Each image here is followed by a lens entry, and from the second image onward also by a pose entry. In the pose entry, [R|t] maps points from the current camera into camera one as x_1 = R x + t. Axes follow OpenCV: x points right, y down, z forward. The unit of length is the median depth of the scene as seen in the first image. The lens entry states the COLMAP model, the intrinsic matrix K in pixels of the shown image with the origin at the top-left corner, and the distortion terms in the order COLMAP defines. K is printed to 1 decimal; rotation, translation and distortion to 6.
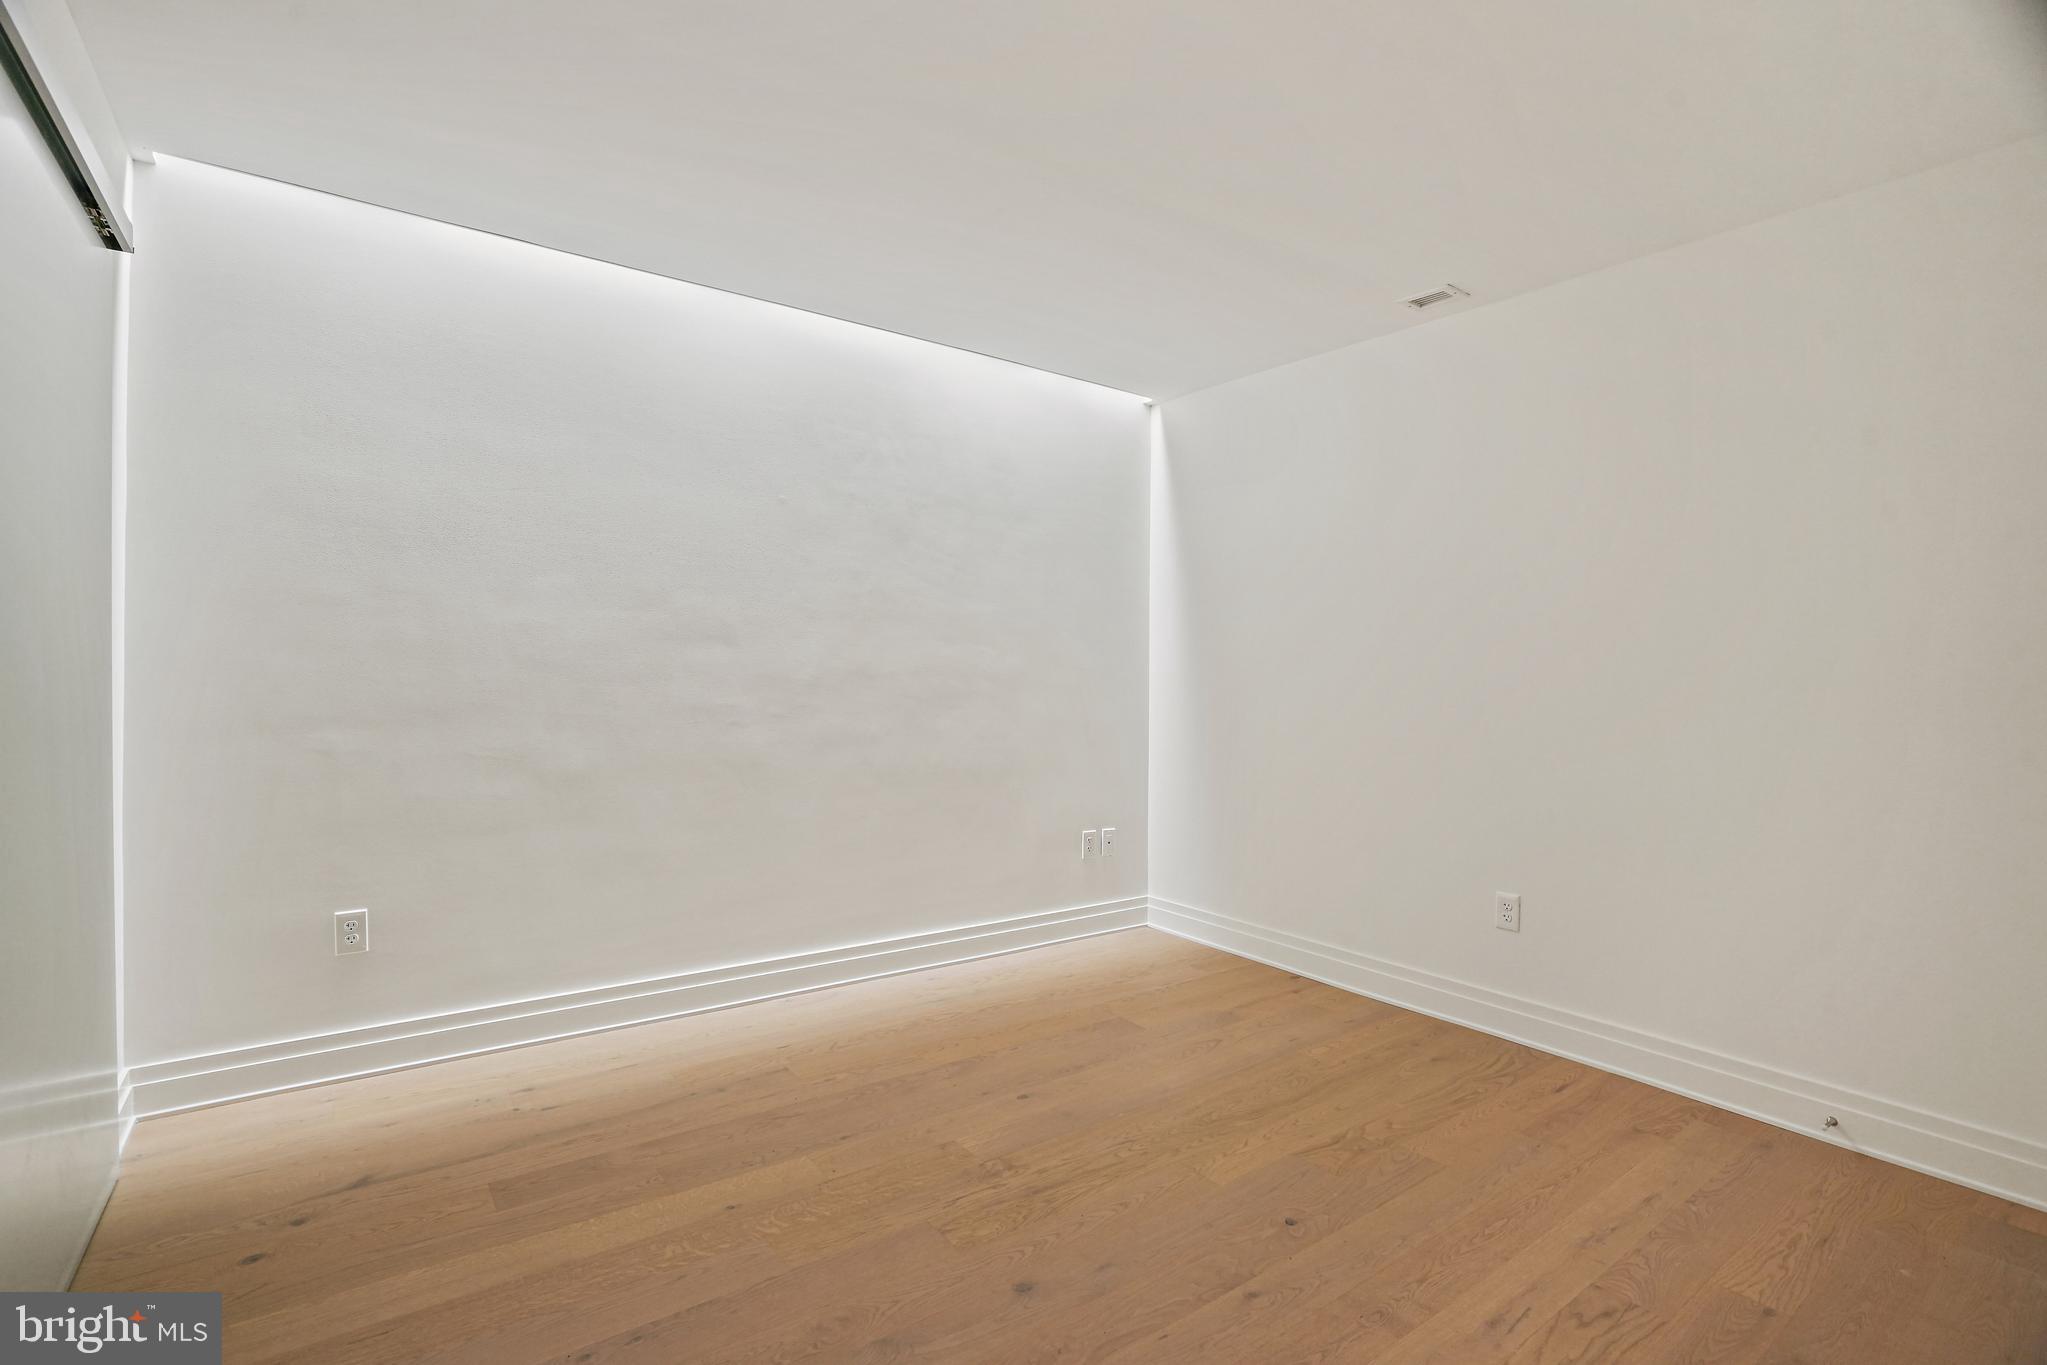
lens RADIAL K [[950.2, 0, 1020.7], [0, 950.2, 677.0], [0, 0, 1]] dist [-0.054381, 0.012968]
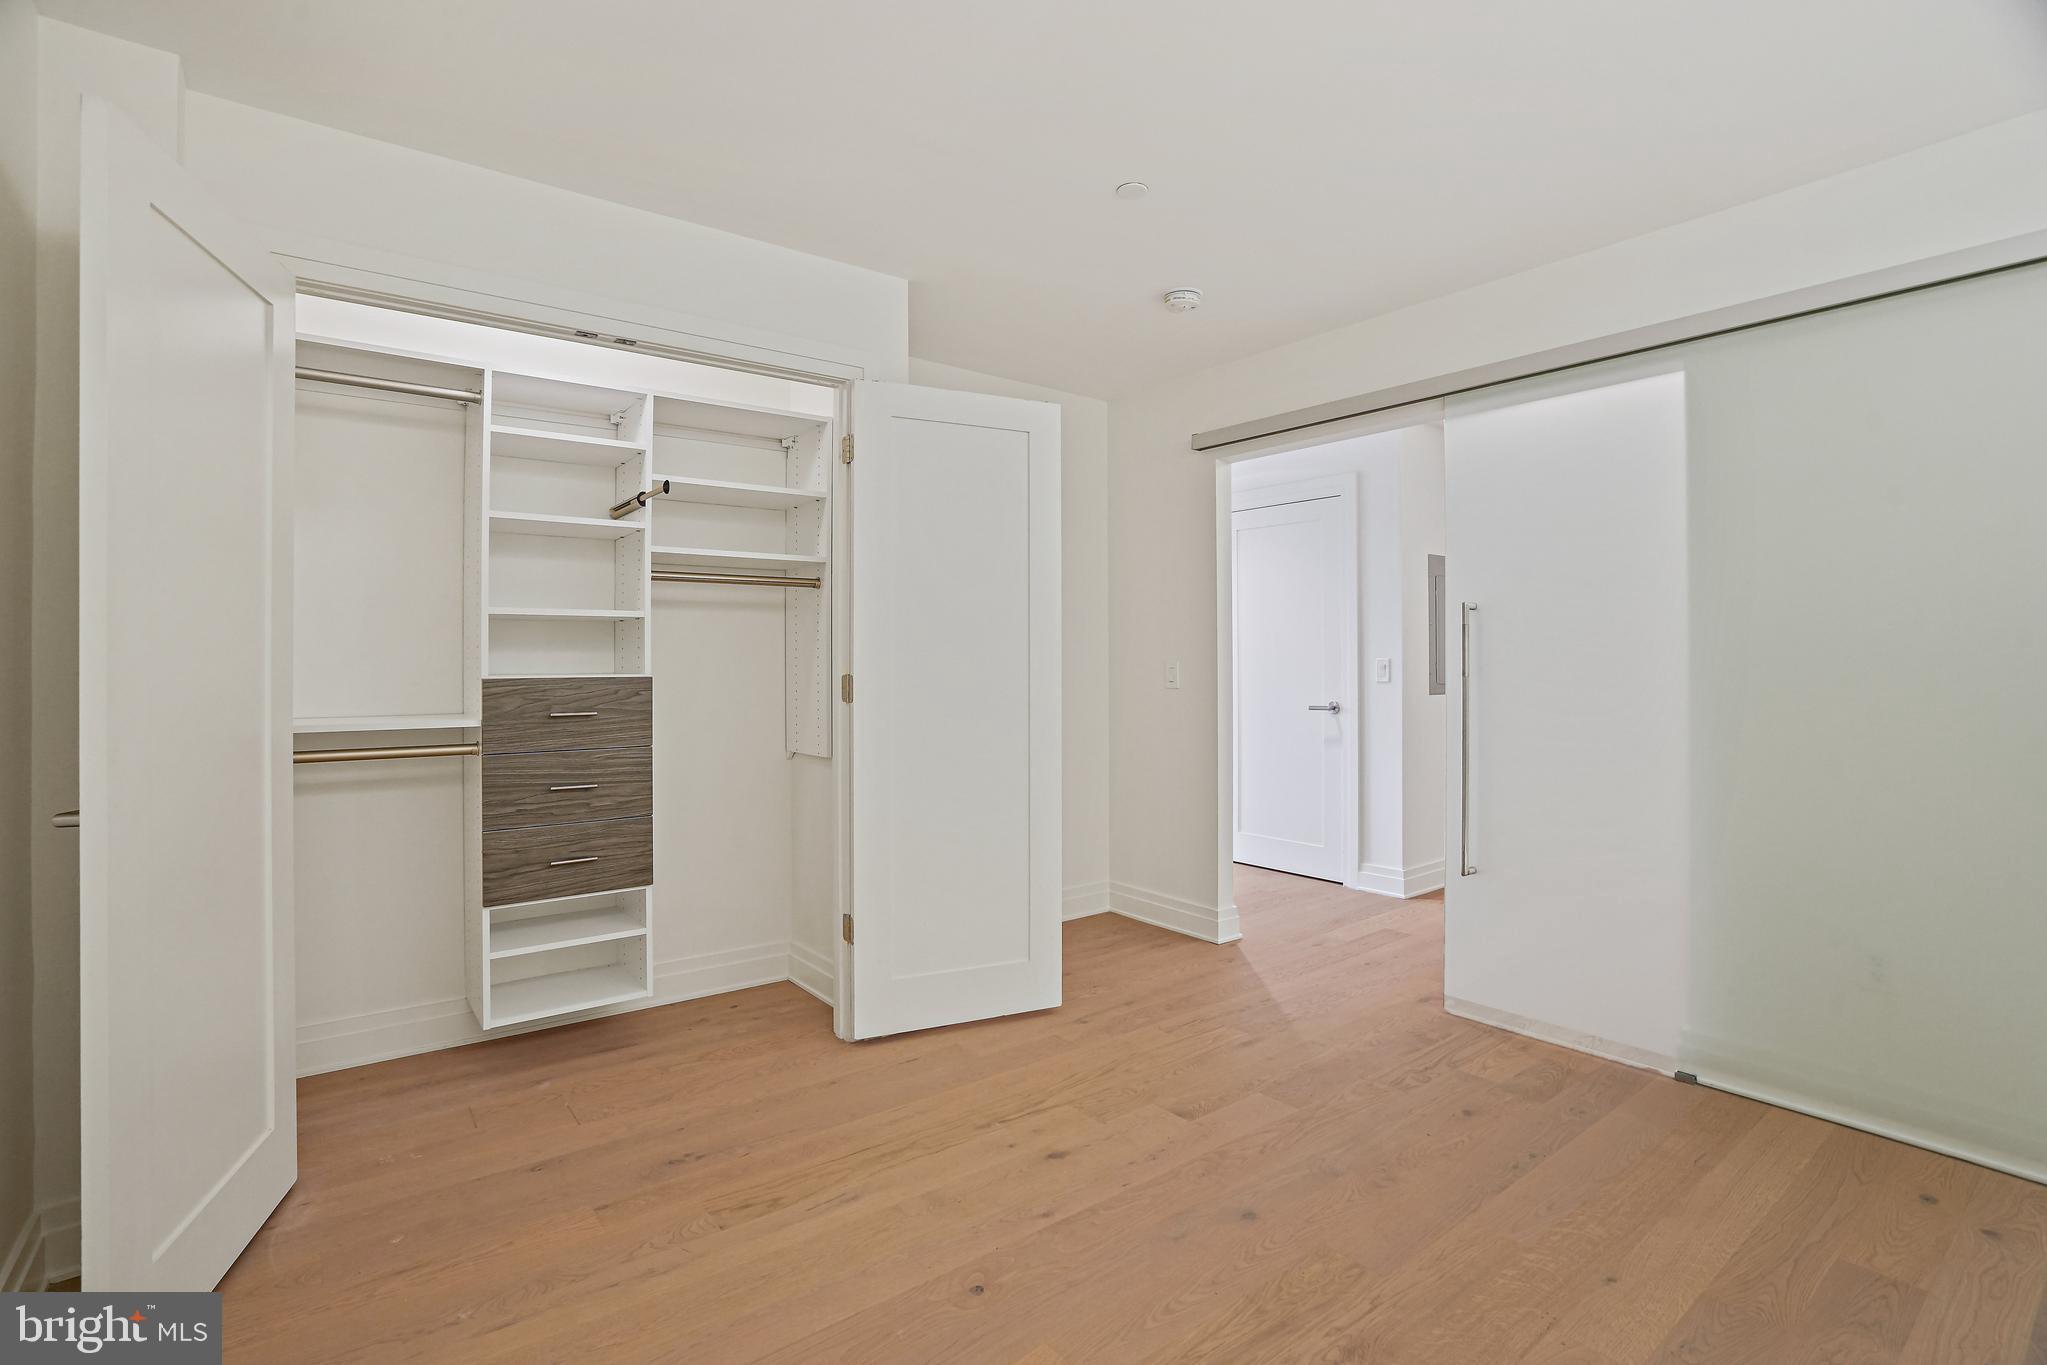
lens RADIAL K [[950.2, 0, 1031.1], [0, 950.2, 671.6], [0, 0, 1]] dist [-0.054381, 0.012968]
pose [[-0.999366, -0.012801, -0.033225, 0.297532], [-0.013171, 0.999853, 0.010952, -0.006948], [0.033080, 0.011382, -0.999388, 2.014191]]
